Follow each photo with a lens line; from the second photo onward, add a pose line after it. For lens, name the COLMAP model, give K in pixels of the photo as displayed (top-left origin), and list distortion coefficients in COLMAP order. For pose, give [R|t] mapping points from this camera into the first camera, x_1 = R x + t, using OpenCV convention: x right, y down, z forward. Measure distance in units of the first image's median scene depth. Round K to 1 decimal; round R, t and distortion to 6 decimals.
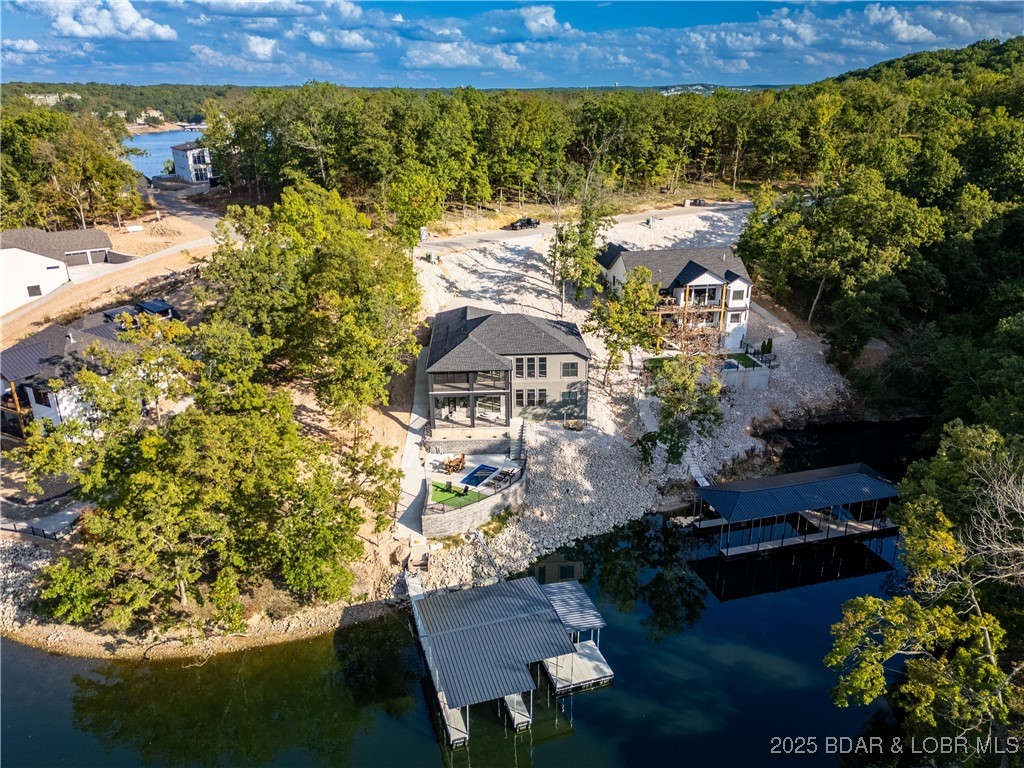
lens RADIAL K [[756.8, 0, 512.0], [0, 756.8, 384.0], [0, 0, 1]] dist [0.128749, -0.072683]
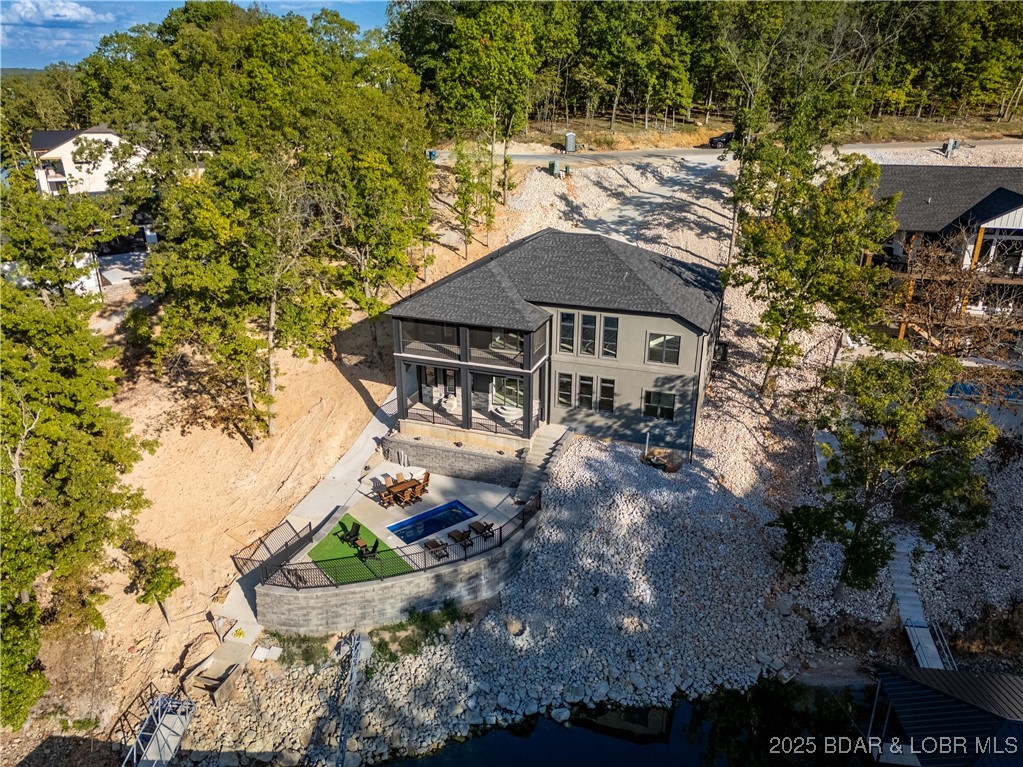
lens RADIAL K [[756.6, 0, 511.5], [0, 756.6, 383.5], [0, 0, 1]] dist [0.078451, -0.070528]
pose [[0.925715, 0.152407, -0.346156, 0.160164], [-0.146338, 0.988266, 0.043769, -0.003635], [0.348765, 0.010138, 0.937155, 0.489374]]
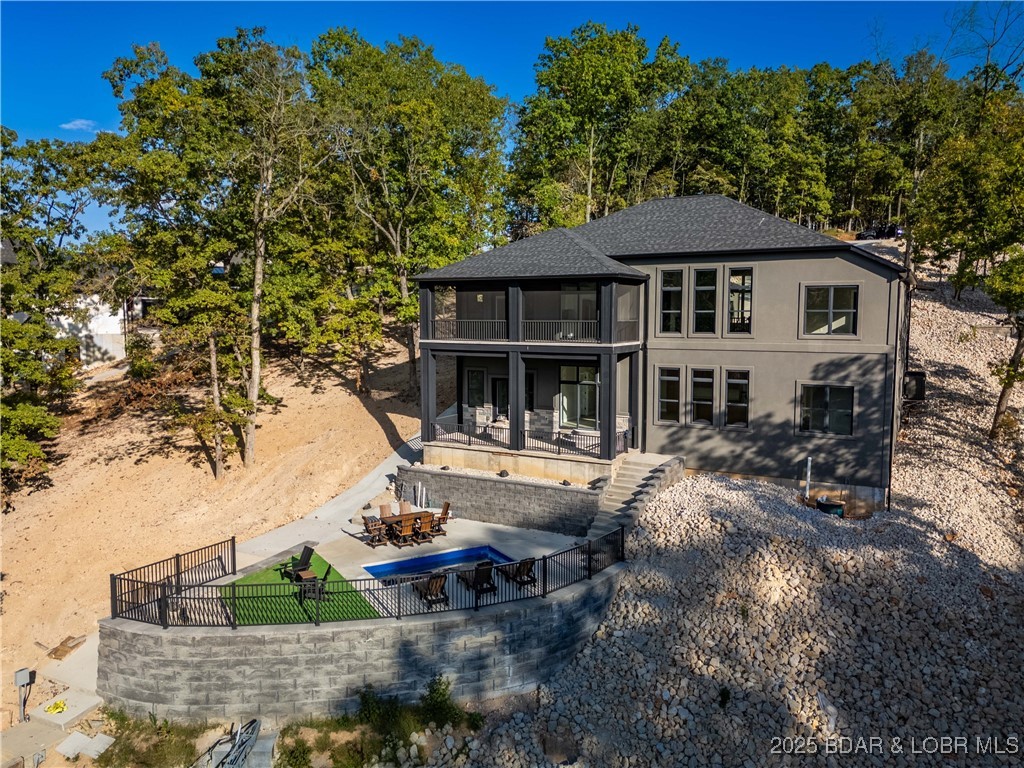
lens RADIAL K [[757.3, 0, 512.0], [0, 757.3, 384.0], [0, 0, 1]] dist [0.078451, -0.070528]
pose [[0.852624, 0.059760, -0.519096, 0.129856], [-0.195038, 0.958037, -0.210061, 0.101403], [0.484760, 0.280346, 0.828501, 0.679192]]
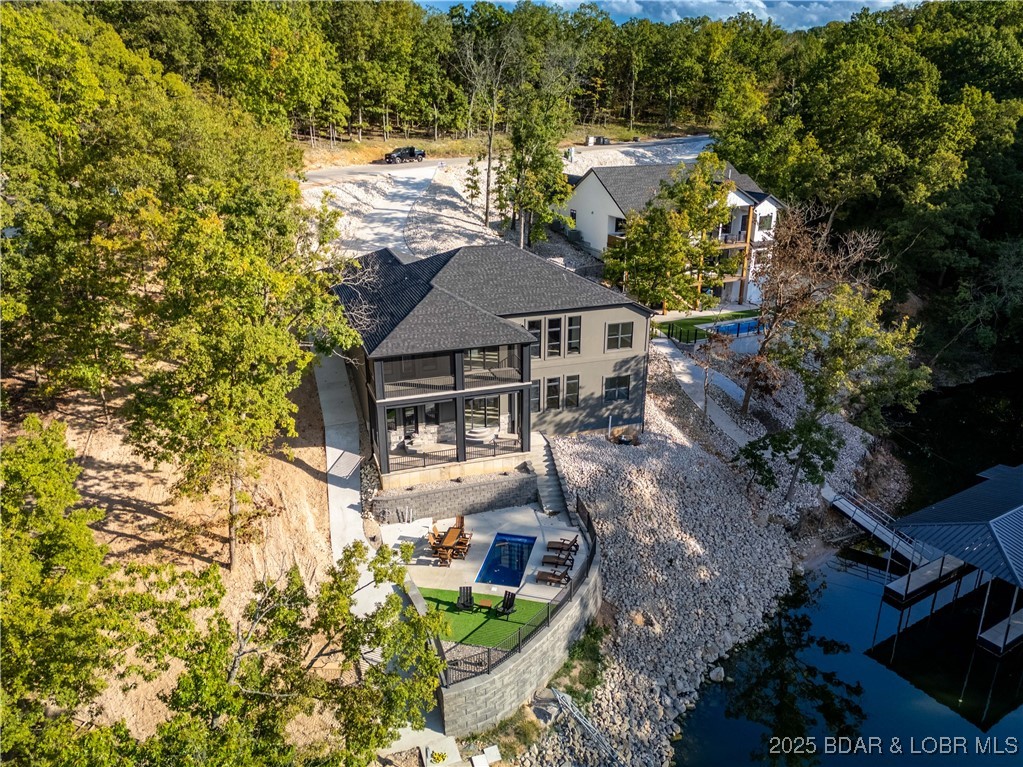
lens RADIAL K [[756.6, 0, 511.5], [0, 756.6, 383.5], [0, 0, 1]] dist [0.078451, -0.070528]
pose [[0.959208, -0.090649, 0.267773, -0.149690], [0.093742, 0.995596, 0.001238, 0.007353], [-0.266706, 0.023914, 0.963481, 0.486992]]
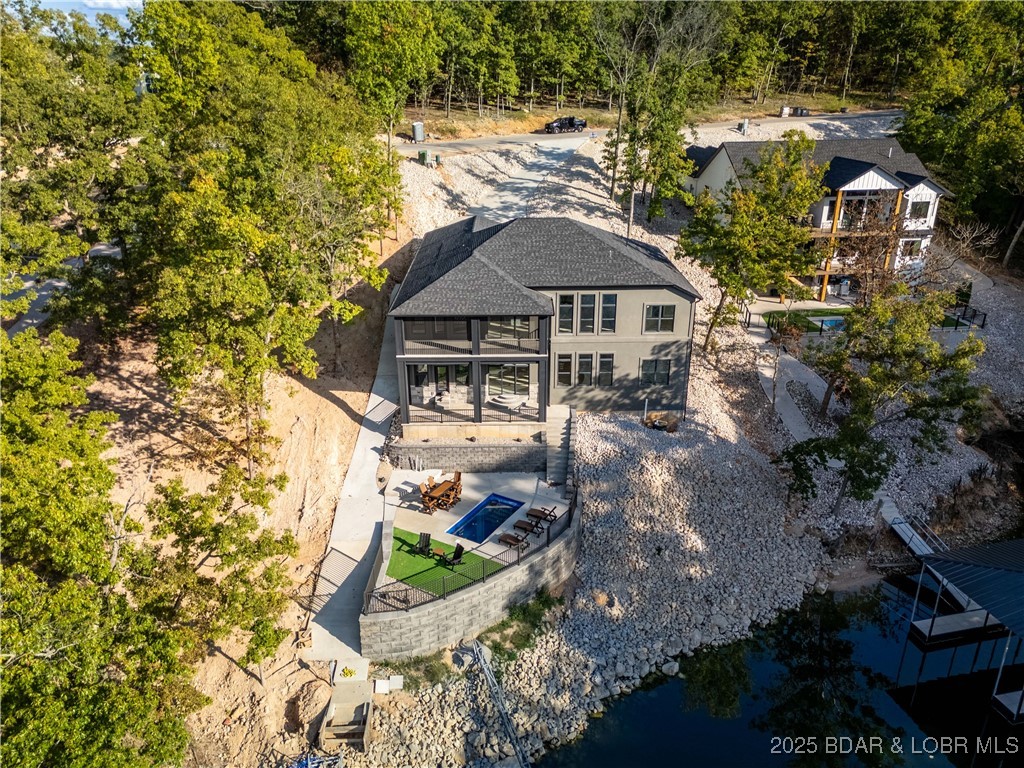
lens RADIAL K [[757.3, 0, 512.0], [0, 757.3, 384.0], [0, 0, 1]] dist [0.078451, -0.070528]
pose [[0.999409, 0.018354, -0.029054, -0.012049], [-0.017535, 0.999449, 0.028197, 0.014081], [0.029556, -0.027671, 0.999180, 0.452339]]
